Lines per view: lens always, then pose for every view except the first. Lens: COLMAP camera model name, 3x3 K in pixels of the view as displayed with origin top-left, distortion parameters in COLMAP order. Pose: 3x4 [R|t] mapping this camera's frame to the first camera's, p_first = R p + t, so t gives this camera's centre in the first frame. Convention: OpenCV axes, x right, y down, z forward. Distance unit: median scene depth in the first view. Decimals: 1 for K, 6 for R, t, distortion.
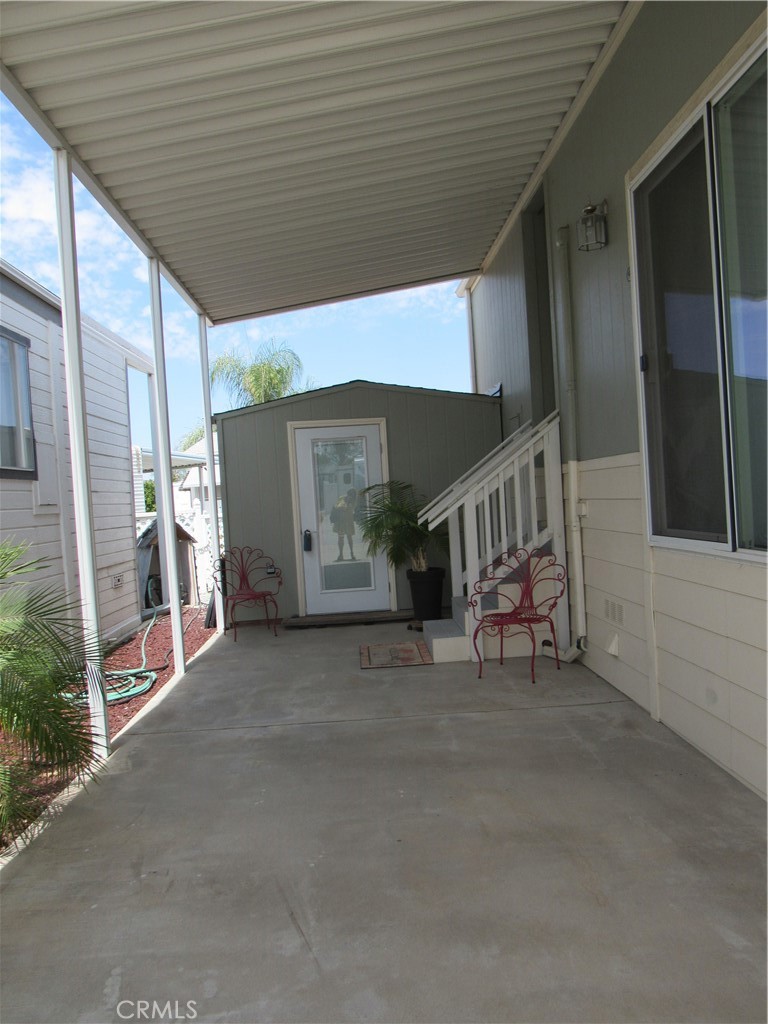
lens RADIAL K [[784.9, 0, 382.1], [0, 784.9, 511.8], [0, 0, 1]] dist [-0.013246, -0.001299]
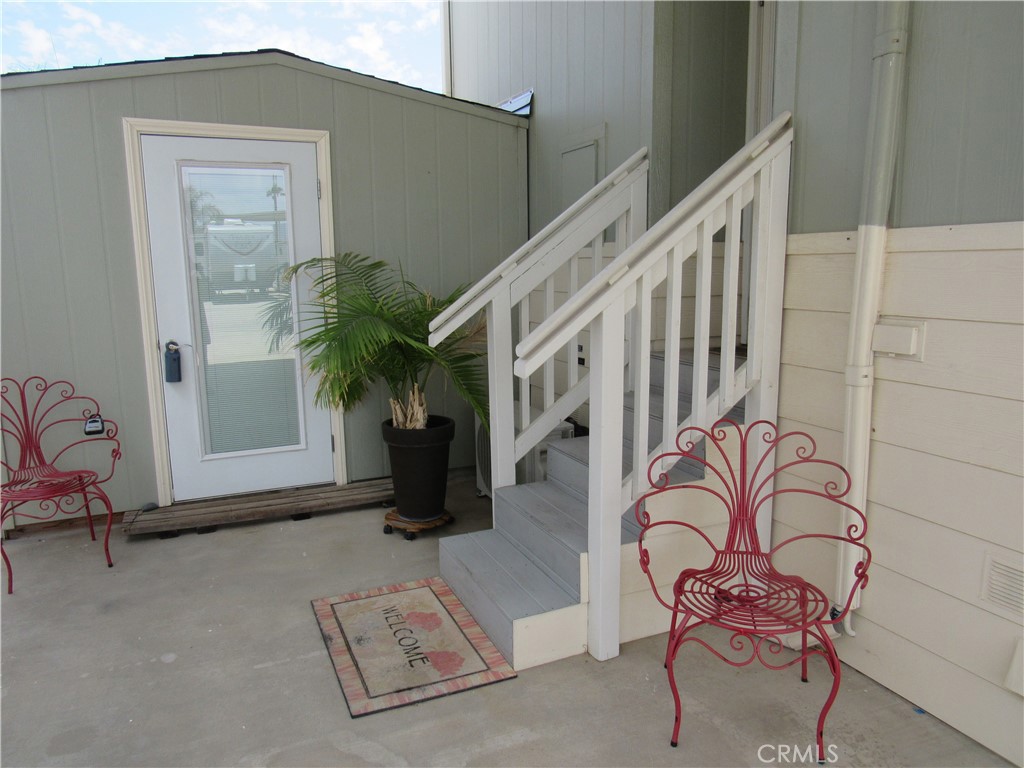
lens RADIAL K [[733.7, 0, 514.0], [0, 733.7, 380.9], [0, 0, 1]] dist [-0.027998, 0.001927]
pose [[0.929515, -0.011502, 0.368606, -0.065504], [-0.034001, 0.992583, 0.116713, -0.014342], [-0.367214, -0.121020, 0.922230, 0.493566]]
